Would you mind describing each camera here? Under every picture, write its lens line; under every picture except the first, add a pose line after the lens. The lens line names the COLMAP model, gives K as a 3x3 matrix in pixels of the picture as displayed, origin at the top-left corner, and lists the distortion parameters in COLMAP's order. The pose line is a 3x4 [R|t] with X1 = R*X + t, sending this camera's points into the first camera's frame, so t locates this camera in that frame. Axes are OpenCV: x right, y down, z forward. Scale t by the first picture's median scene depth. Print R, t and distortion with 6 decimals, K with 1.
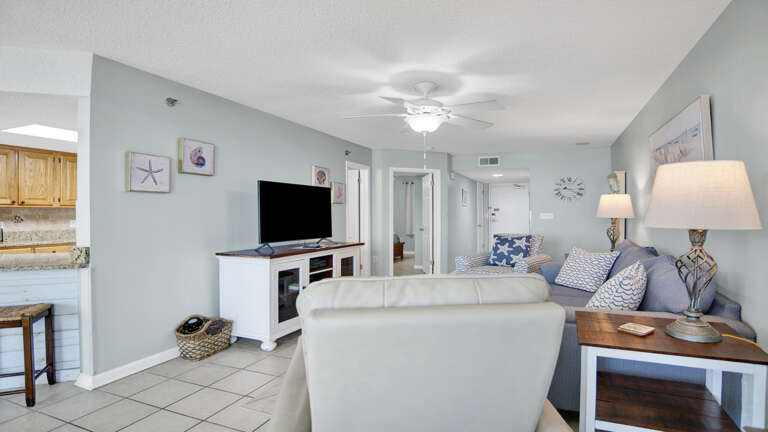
lens RADIAL K [[394.8, 0, 386.6], [0, 394.8, 212.9], [0, 0, 1]] dist [-0.036004, 0.000036]
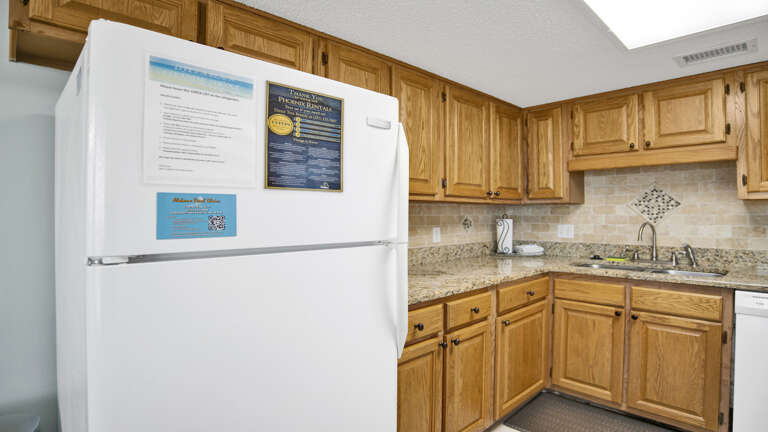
lens RADIAL K [[418.0, 0, 384.0], [0, 418.0, 216.0], [0, 0, 1]] dist [-0.047577, 0.000235]
pose [[0.912805, -0.001389, -0.408394, -0.996764], [0.003422, 0.999985, 0.004247, 0.002242], [0.408382, -0.005274, 0.912796, 0.729274]]
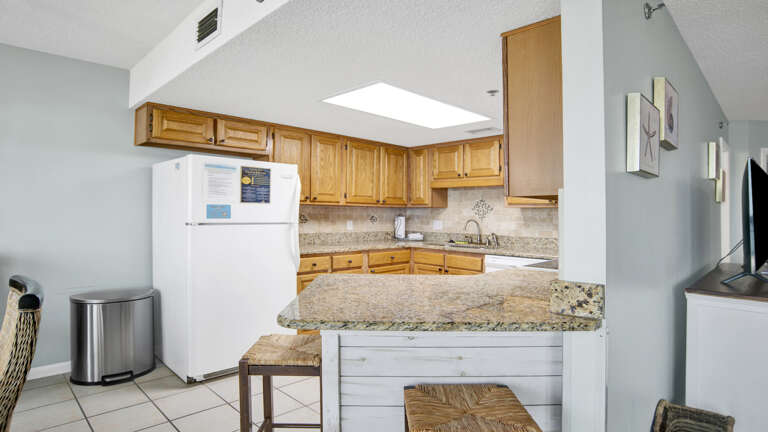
lens RADIAL K [[418.0, 0, 384.0], [0, 418.0, 216.0], [0, 0, 1]] dist [-0.047577, 0.000235]
pose [[0.923012, 0.014709, -0.384490, -0.611451], [-0.012907, 0.999890, 0.007265, 0.001465], [0.384555, -0.001743, 0.923100, 0.308977]]
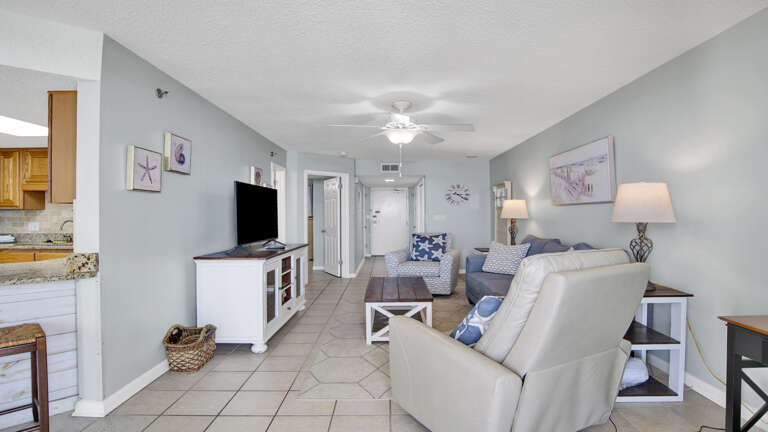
lens RADIAL K [[403.6, 0, 388.2], [0, 403.6, 208.7], [0, 0, 1]] dist [-0.035007, 0.001122]
pose [[0.919134, 0.004782, 0.393916, -0.384074], [0.001837, 0.999863, -0.016422, 0.003307], [-0.393941, 0.015818, 0.919000, -0.062945]]
